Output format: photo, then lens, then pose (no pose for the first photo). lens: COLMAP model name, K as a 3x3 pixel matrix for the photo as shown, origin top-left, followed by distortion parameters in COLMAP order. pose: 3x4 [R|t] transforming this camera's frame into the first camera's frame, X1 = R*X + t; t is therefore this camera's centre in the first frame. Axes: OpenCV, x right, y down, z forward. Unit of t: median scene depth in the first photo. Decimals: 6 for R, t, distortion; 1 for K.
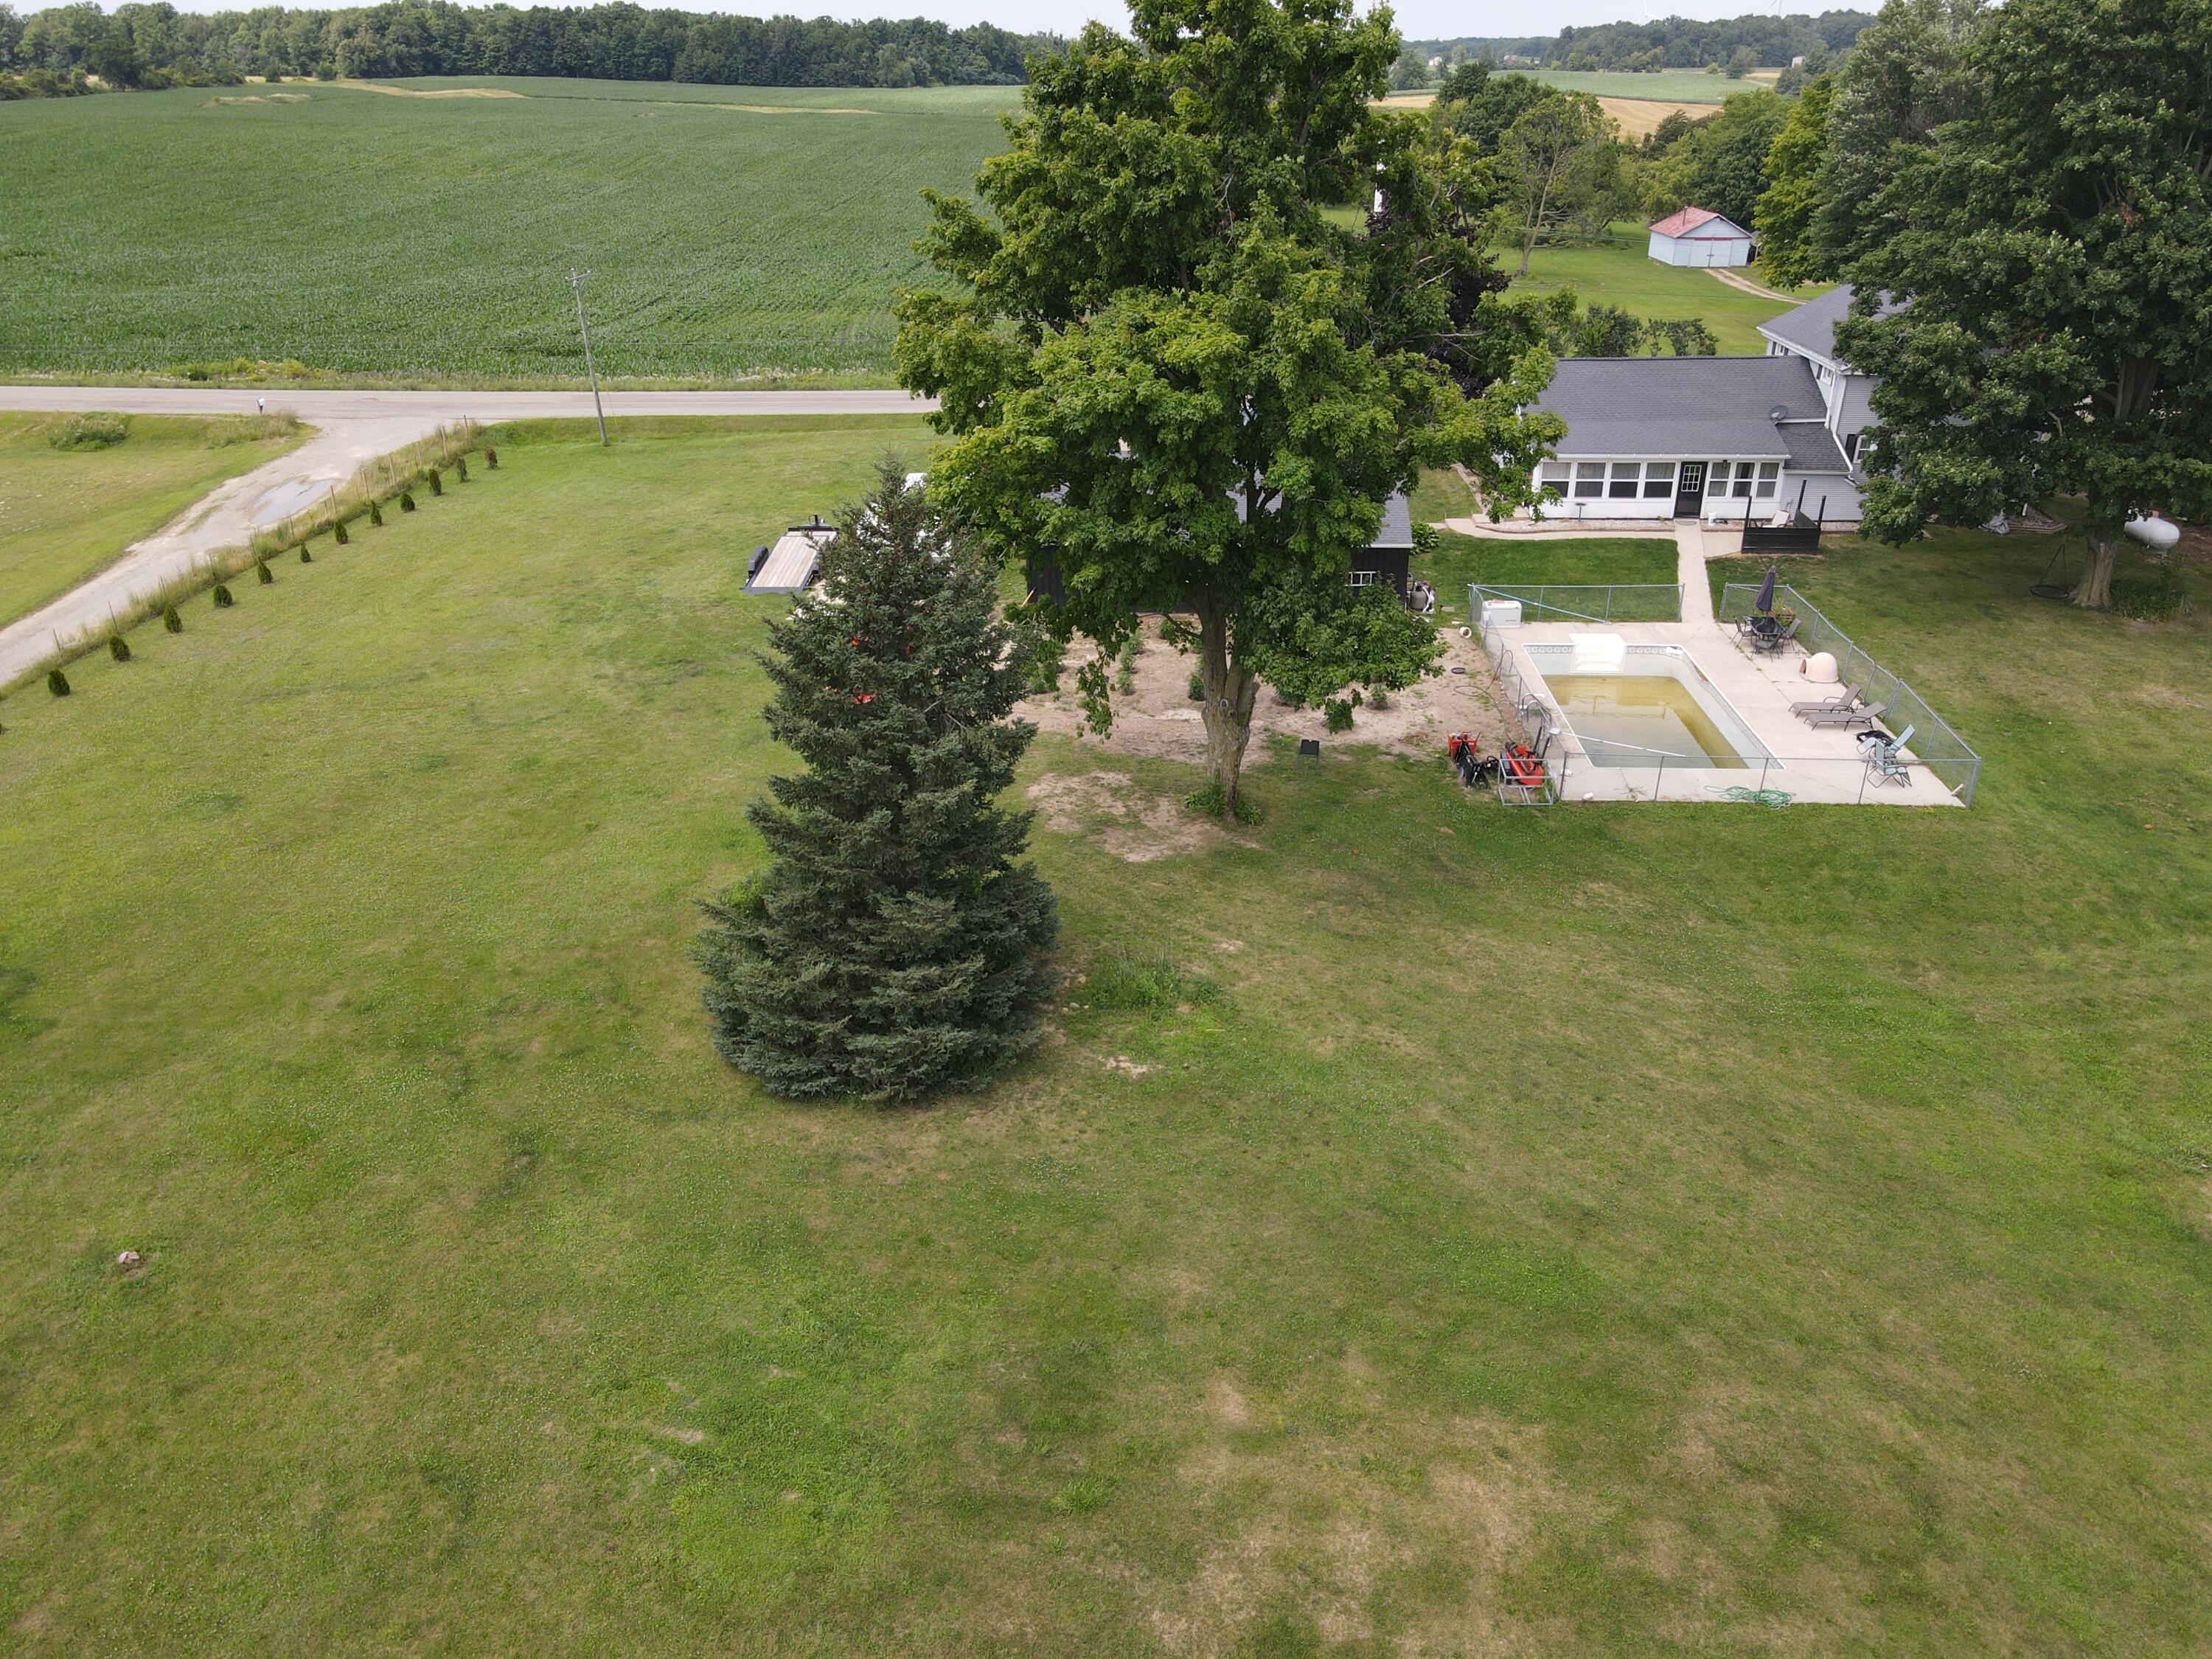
lens RADIAL K [[1629.6, 0, 1093.0], [0, 1629.6, 823.4], [0, 0, 1]] dist [0.010254, 0.010690]
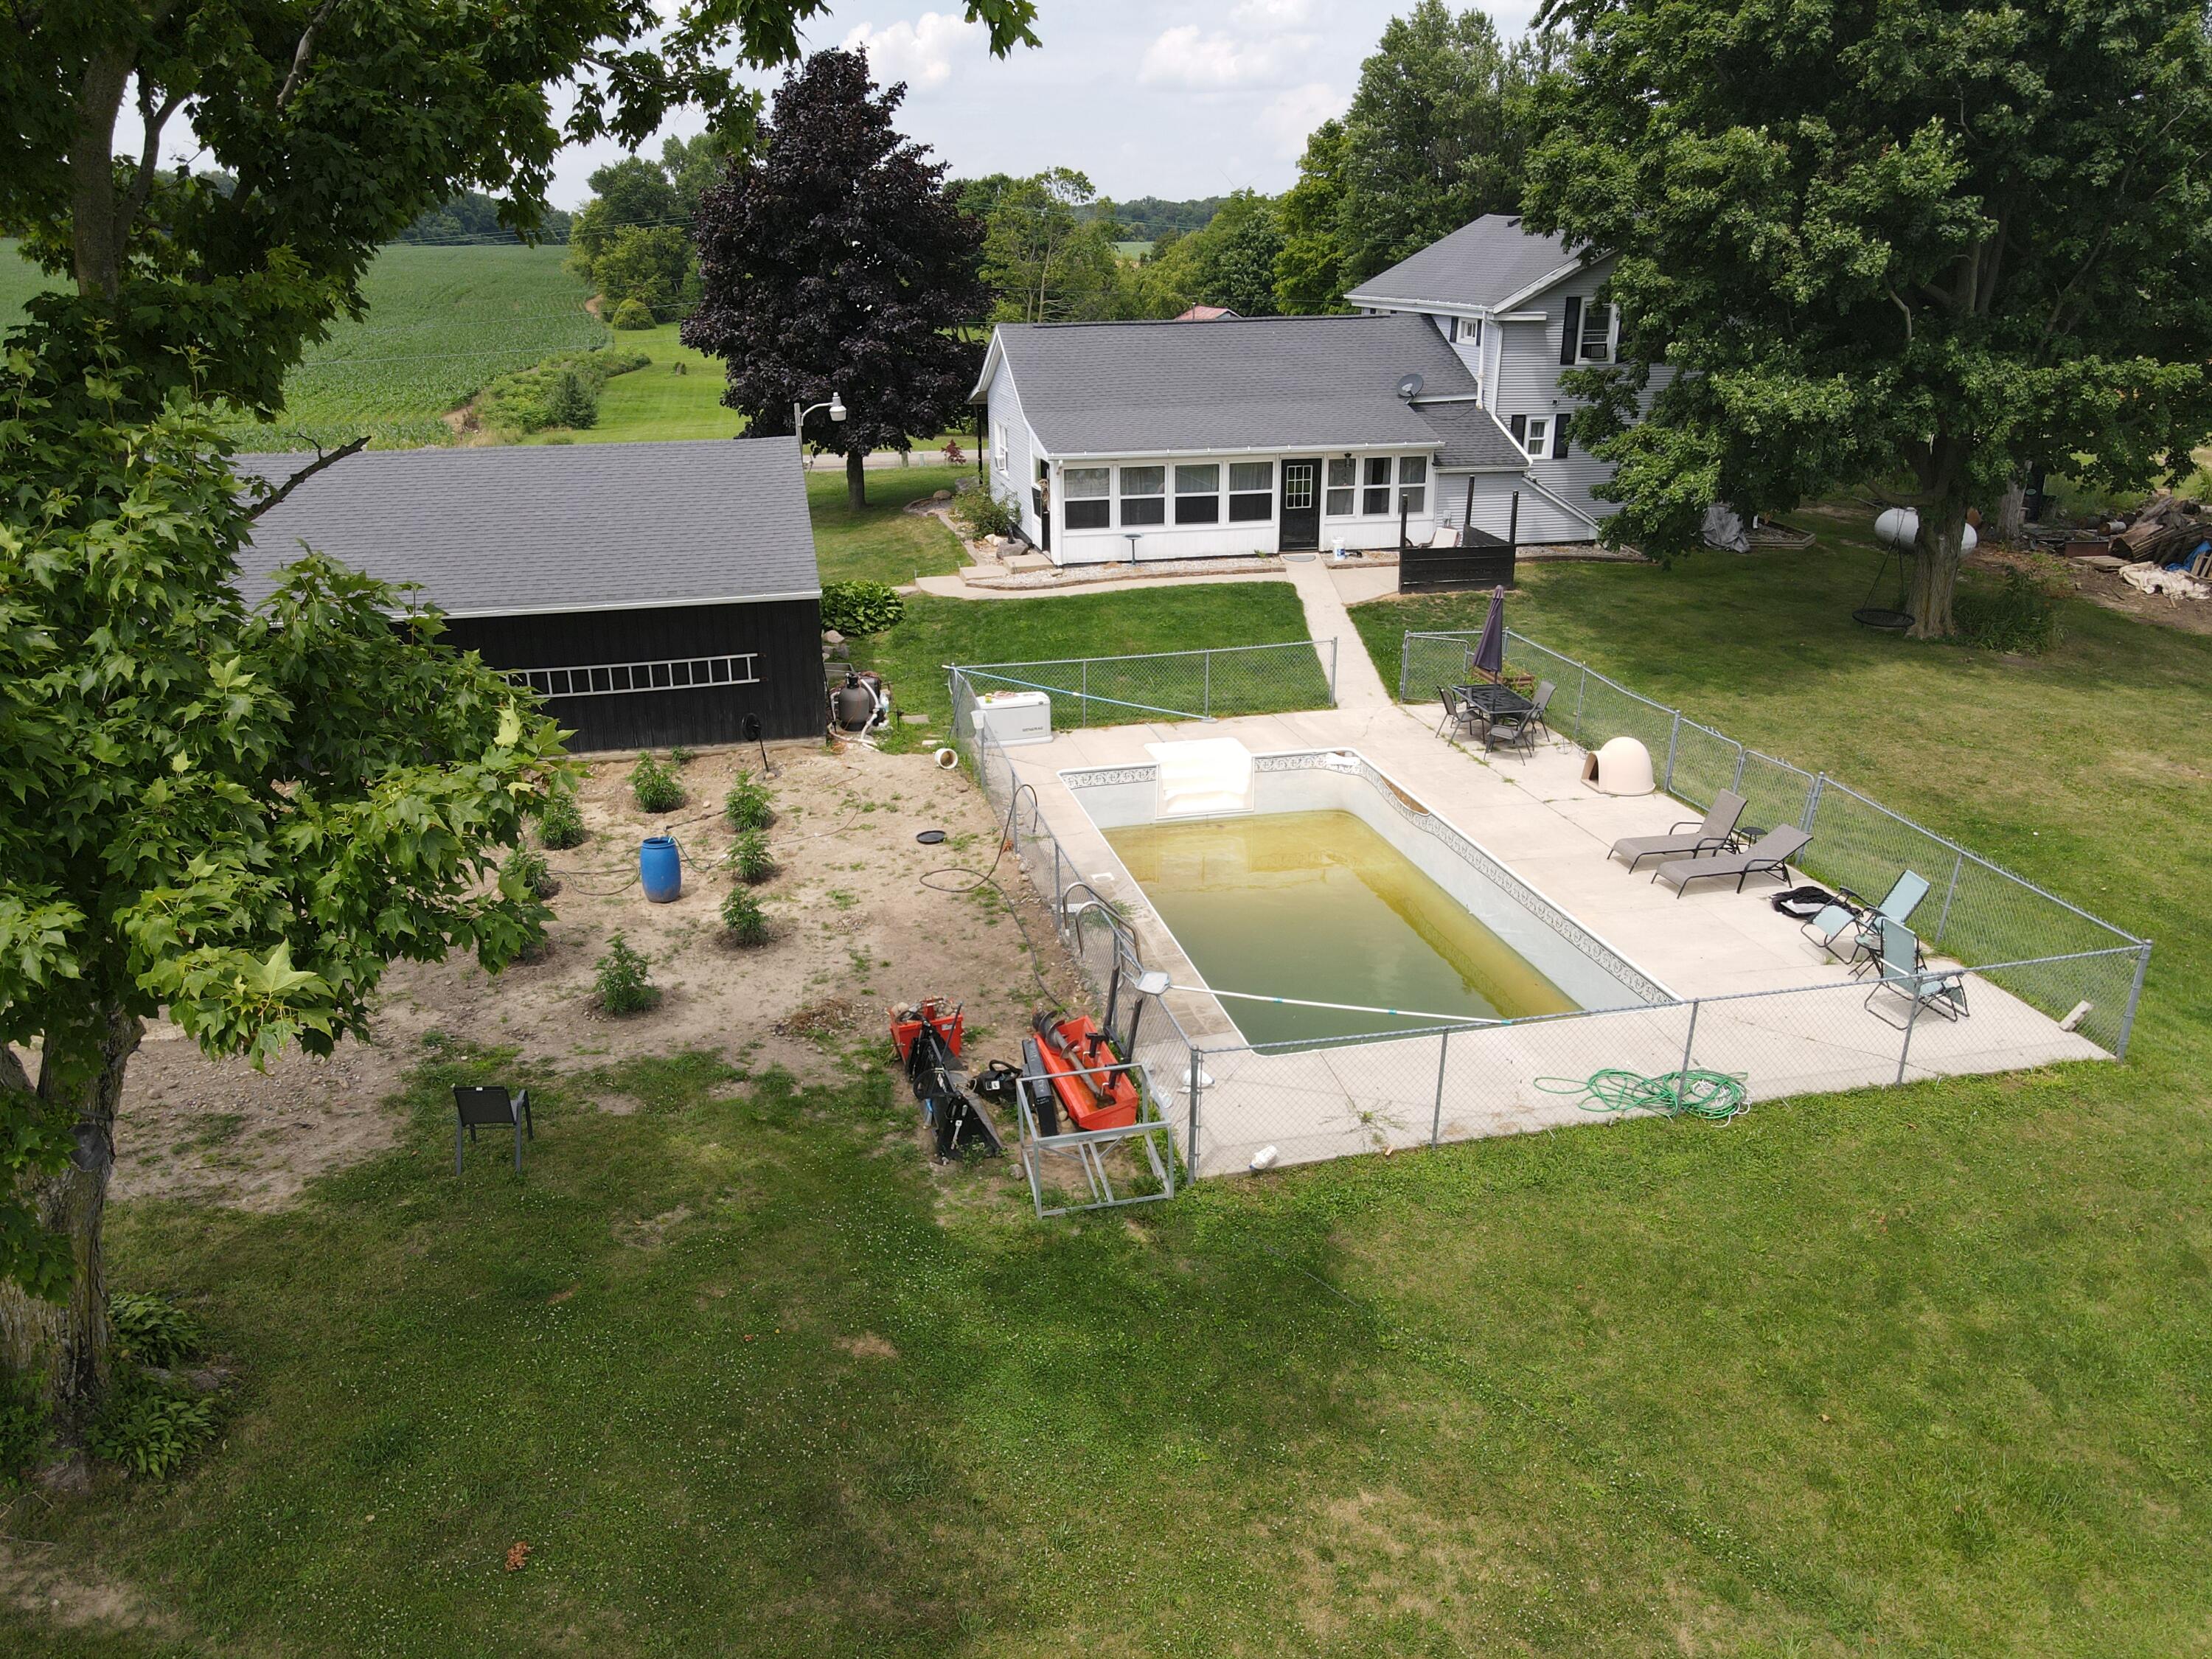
lens RADIAL K [[1629.6, 0, 1104.7], [0, 1629.6, 830.2], [0, 0, 1]] dist [0.010254, 0.010690]
pose [[0.960235, -0.092618, 0.263384, 0.167022], [0.117141, 0.989973, -0.078946, -0.059276], [-0.253431, 0.106659, 0.961455, 0.603194]]
